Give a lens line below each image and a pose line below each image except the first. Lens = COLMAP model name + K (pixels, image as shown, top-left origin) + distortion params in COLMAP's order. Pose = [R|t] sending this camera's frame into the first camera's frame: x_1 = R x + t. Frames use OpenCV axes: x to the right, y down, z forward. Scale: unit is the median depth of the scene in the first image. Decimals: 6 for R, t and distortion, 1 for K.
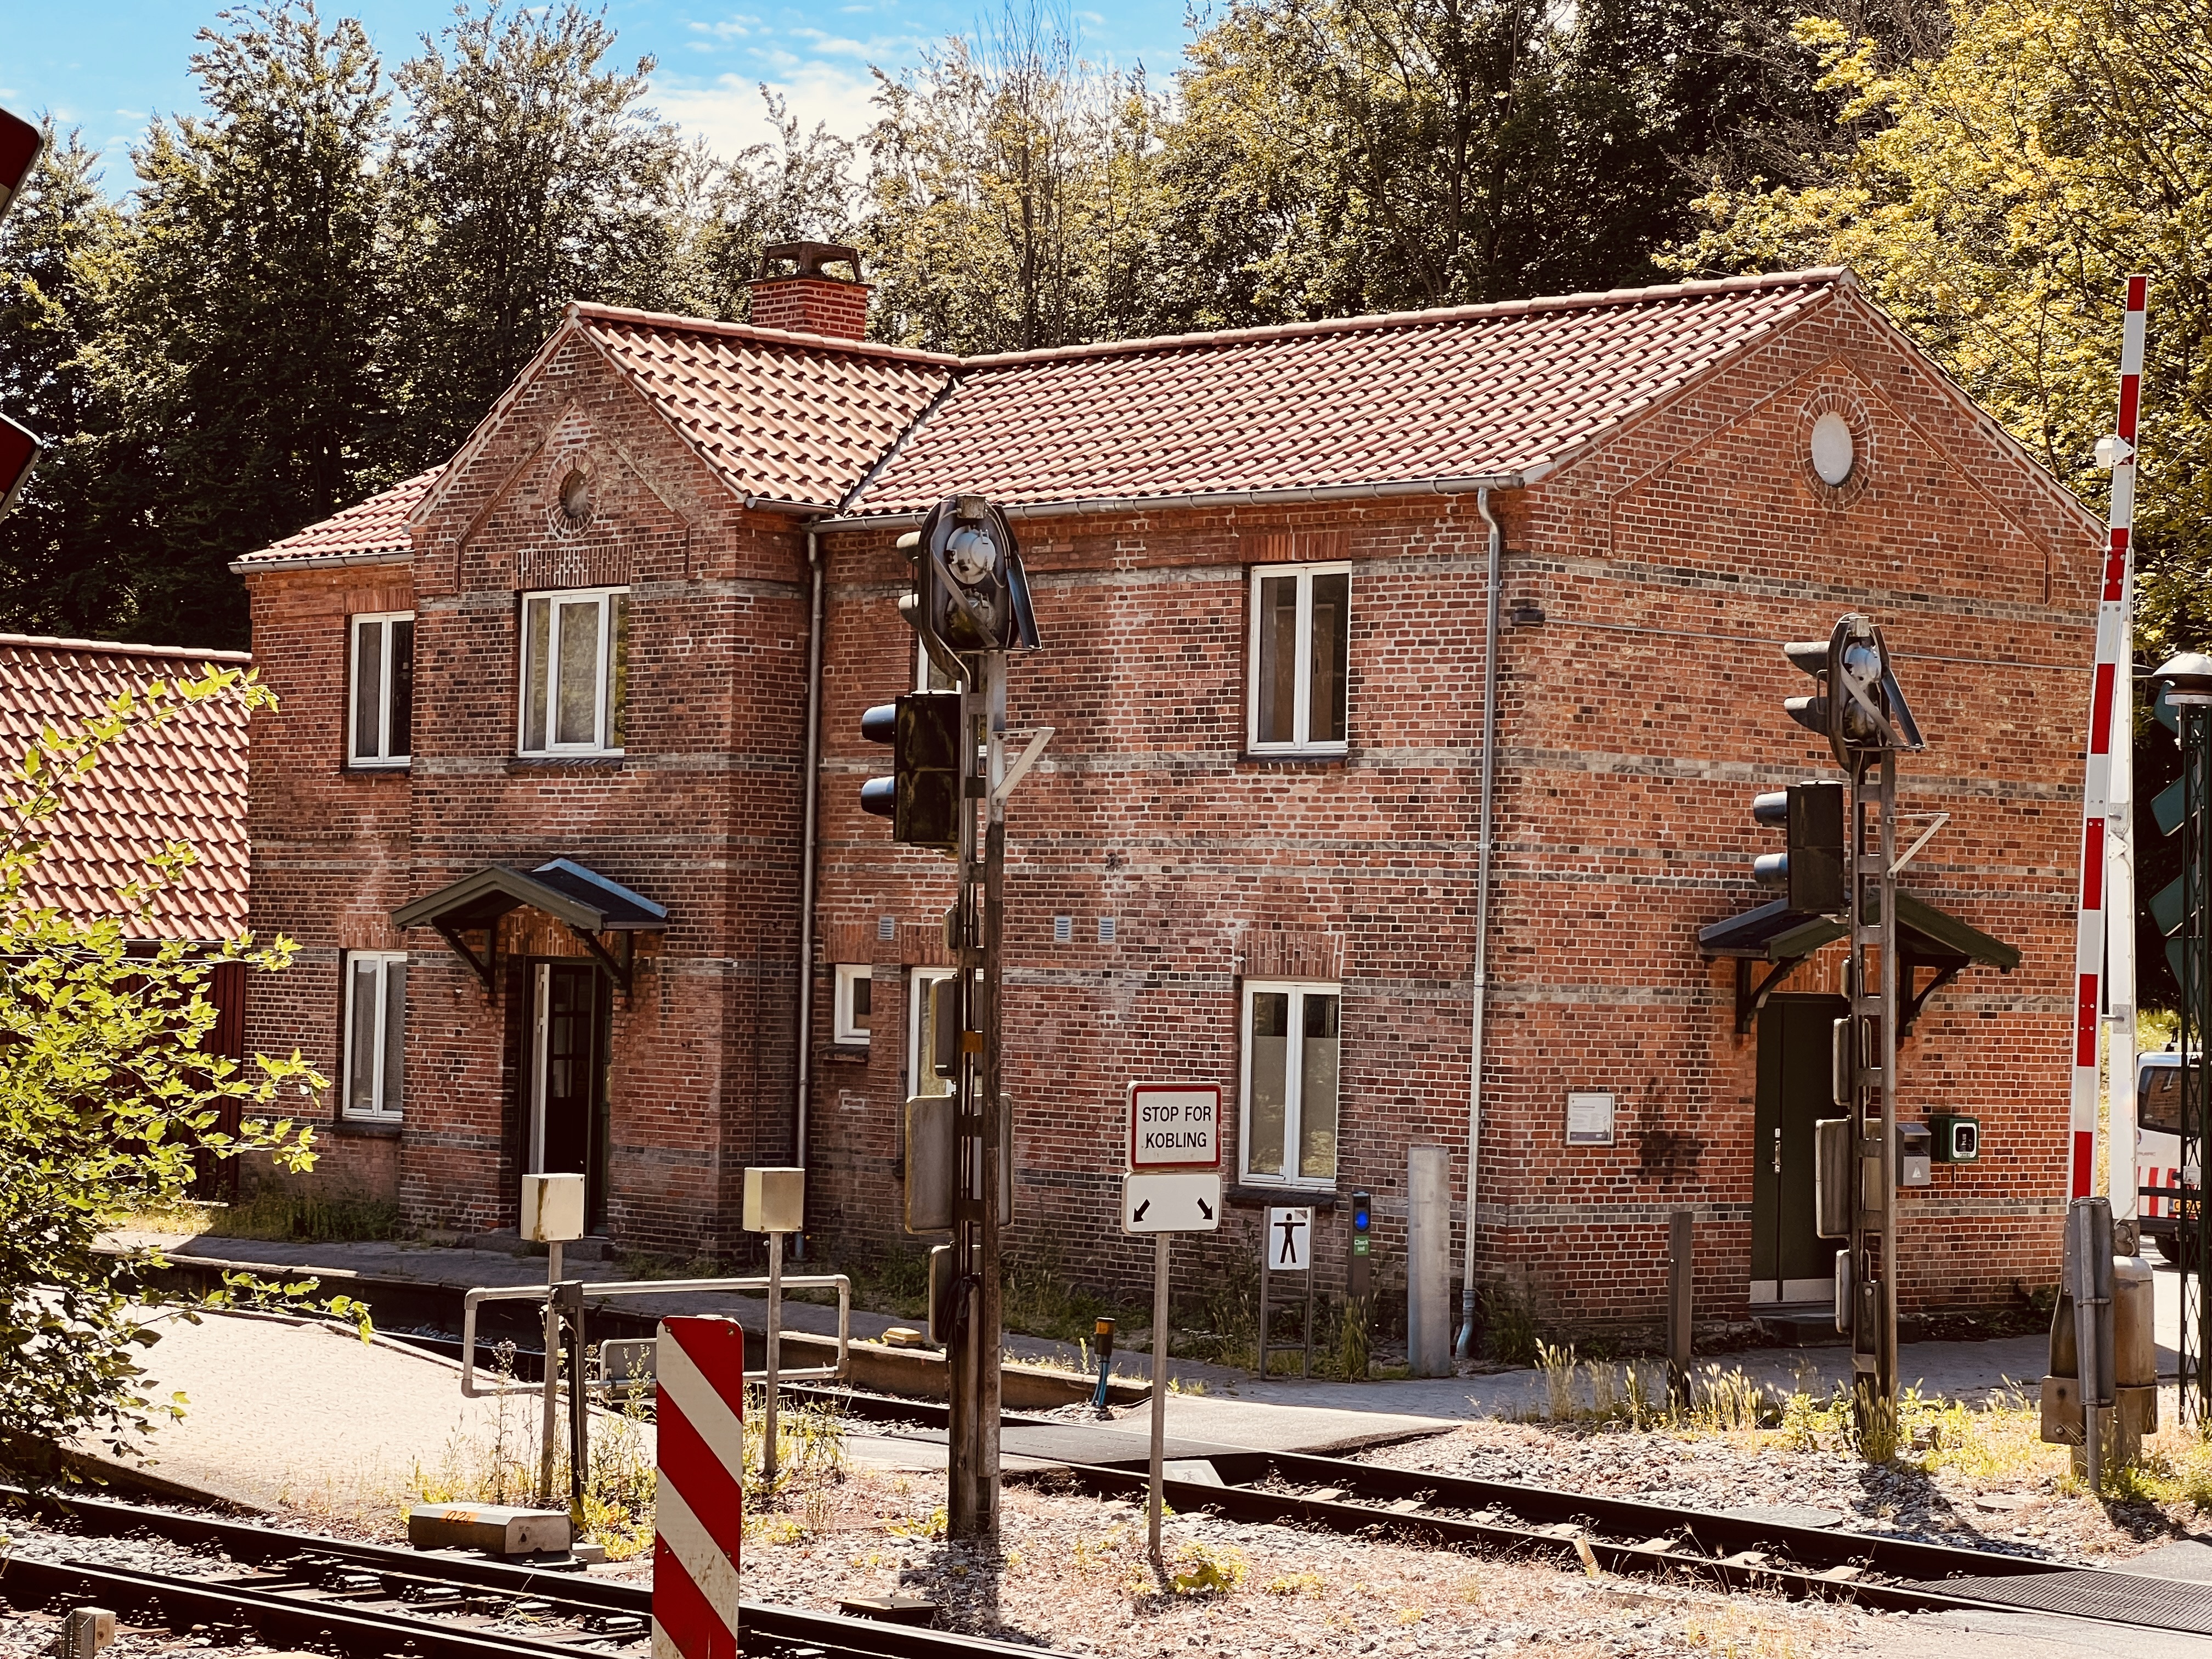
lens RADIAL K [[4972.6, 0, 1105.1], [0, 4972.6, 829.7], [0, 0, 1]] dist [-0.064870, 0.000000]
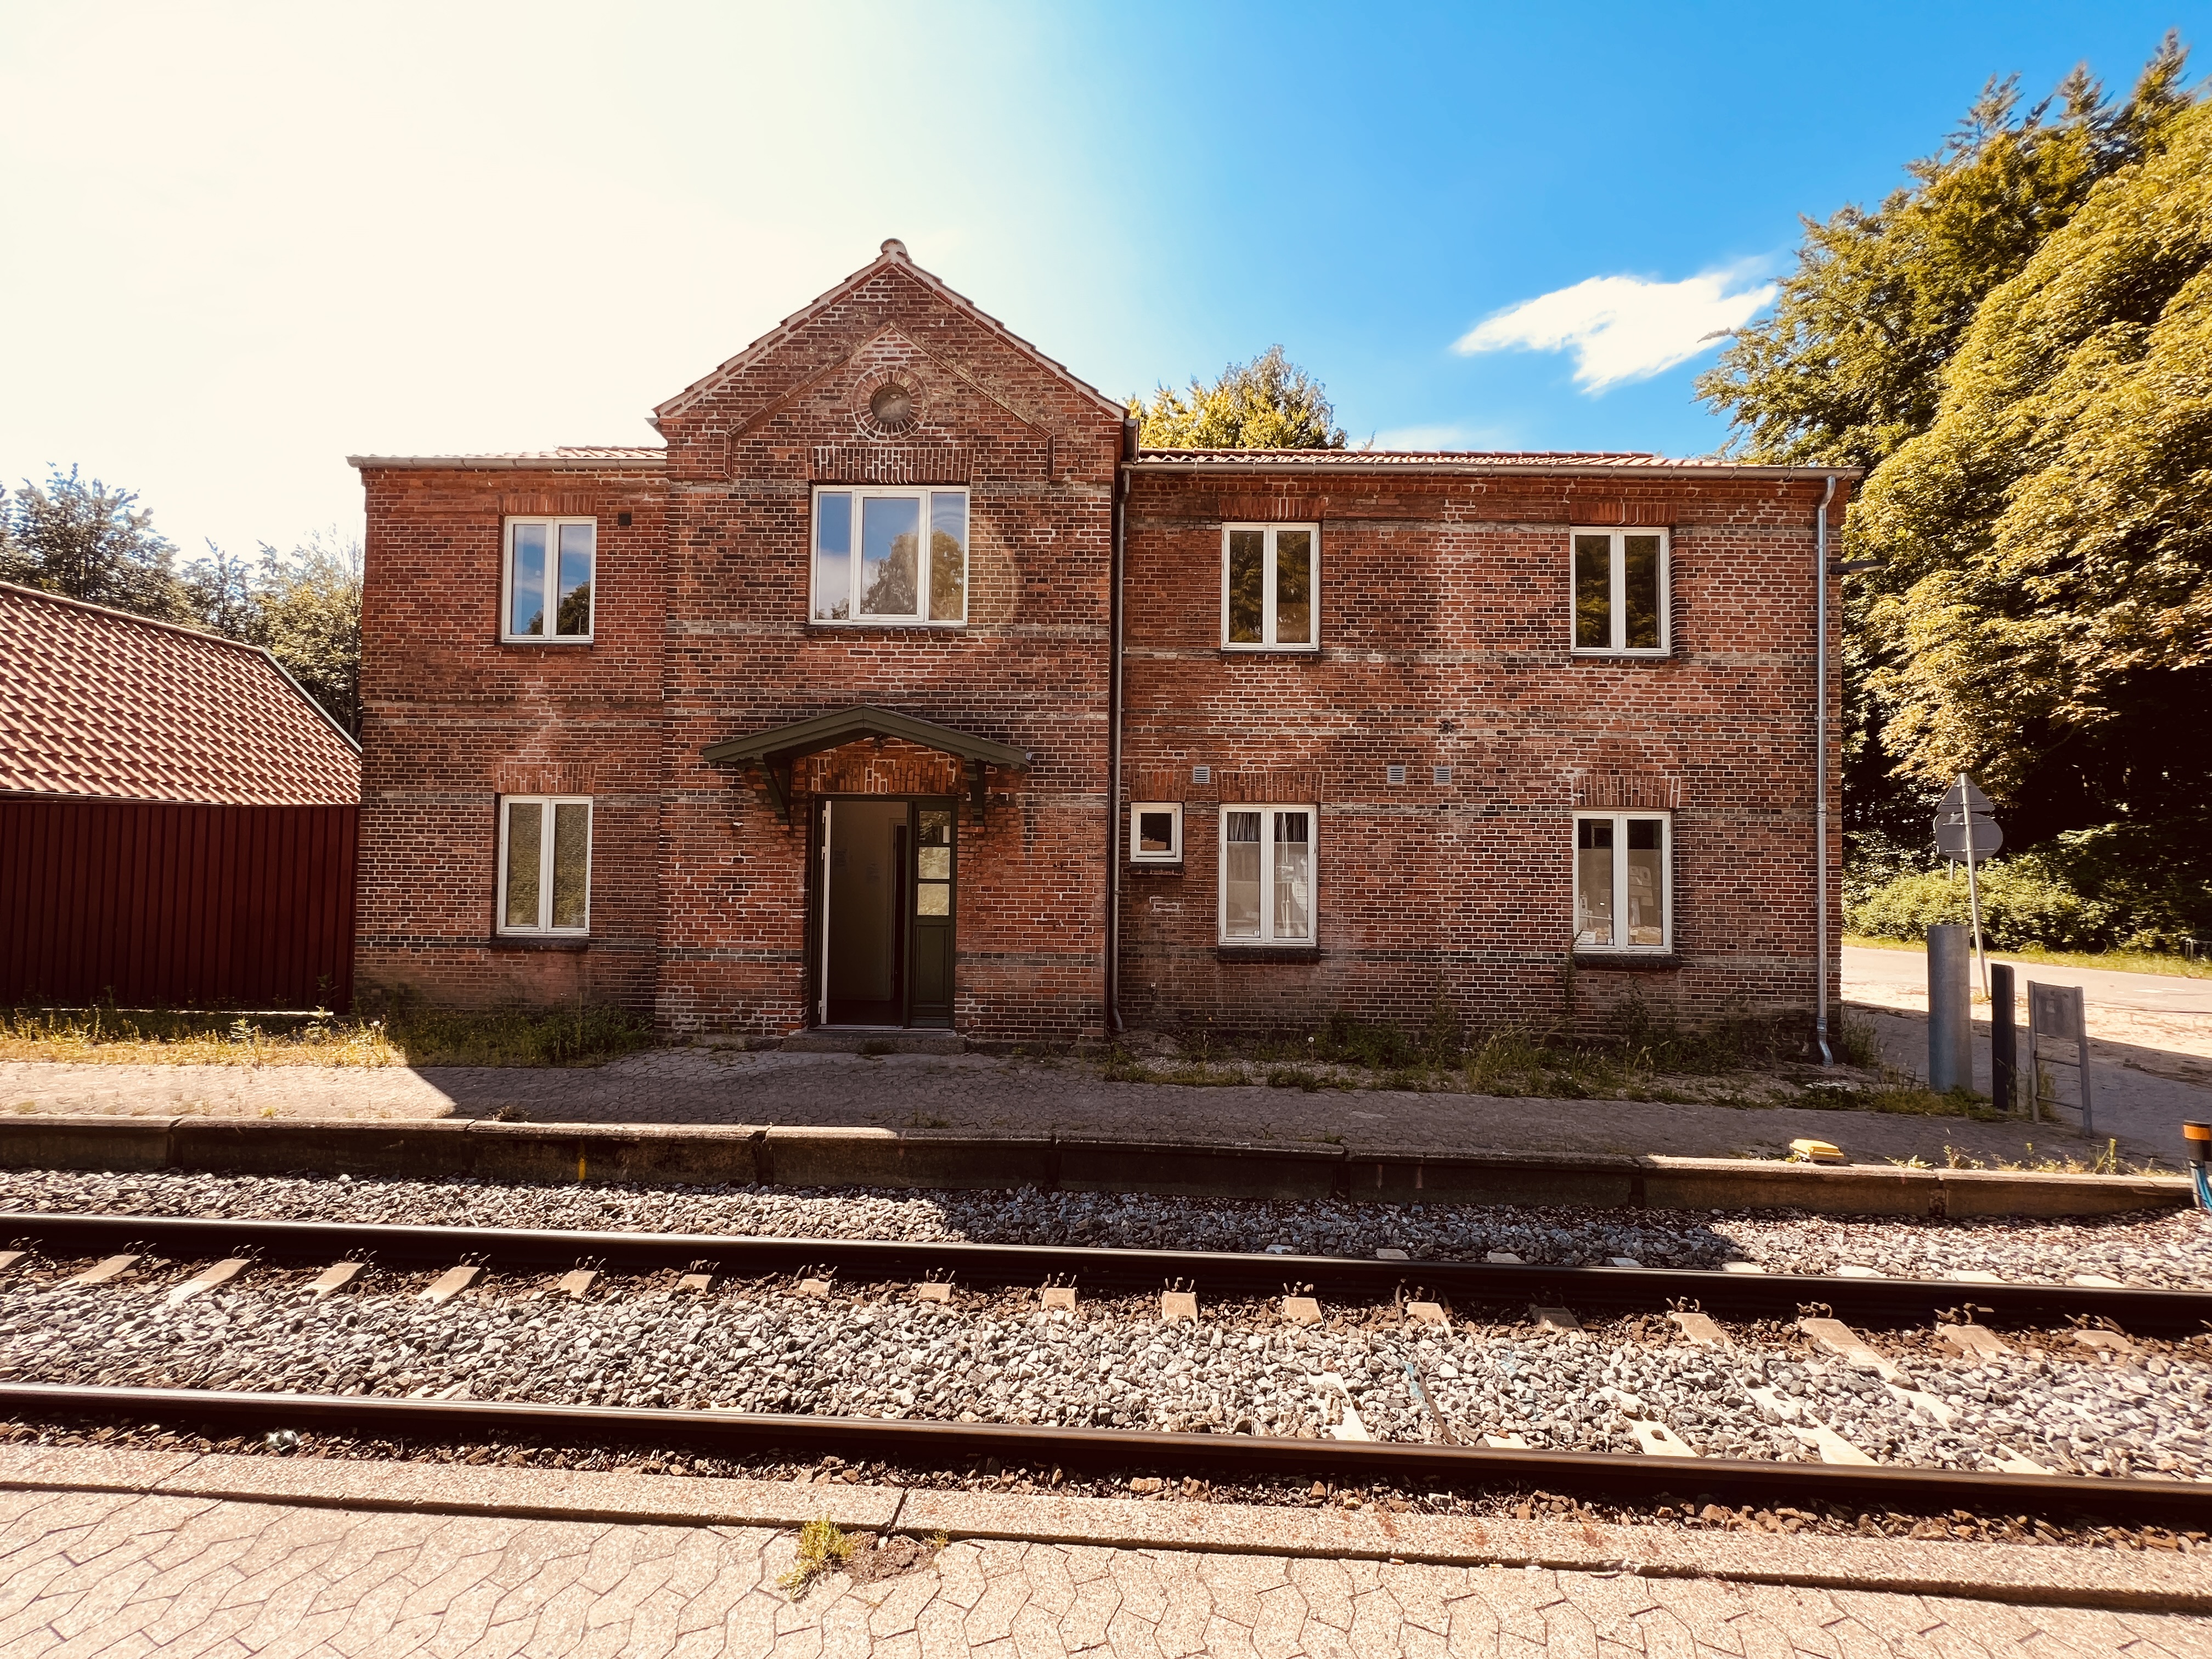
lens RADIAL K [[882.3, 0, 1111.0], [0, 882.3, 834.3], [0, 0, 1]] dist [-0.002452, 0.000193]
pose [[0.696978, 0.000552, 0.717092, -0.222202], [-0.013788, 0.999825, 0.012631, 0.031926], [-0.716960, -0.018691, 0.696864, 0.818631]]
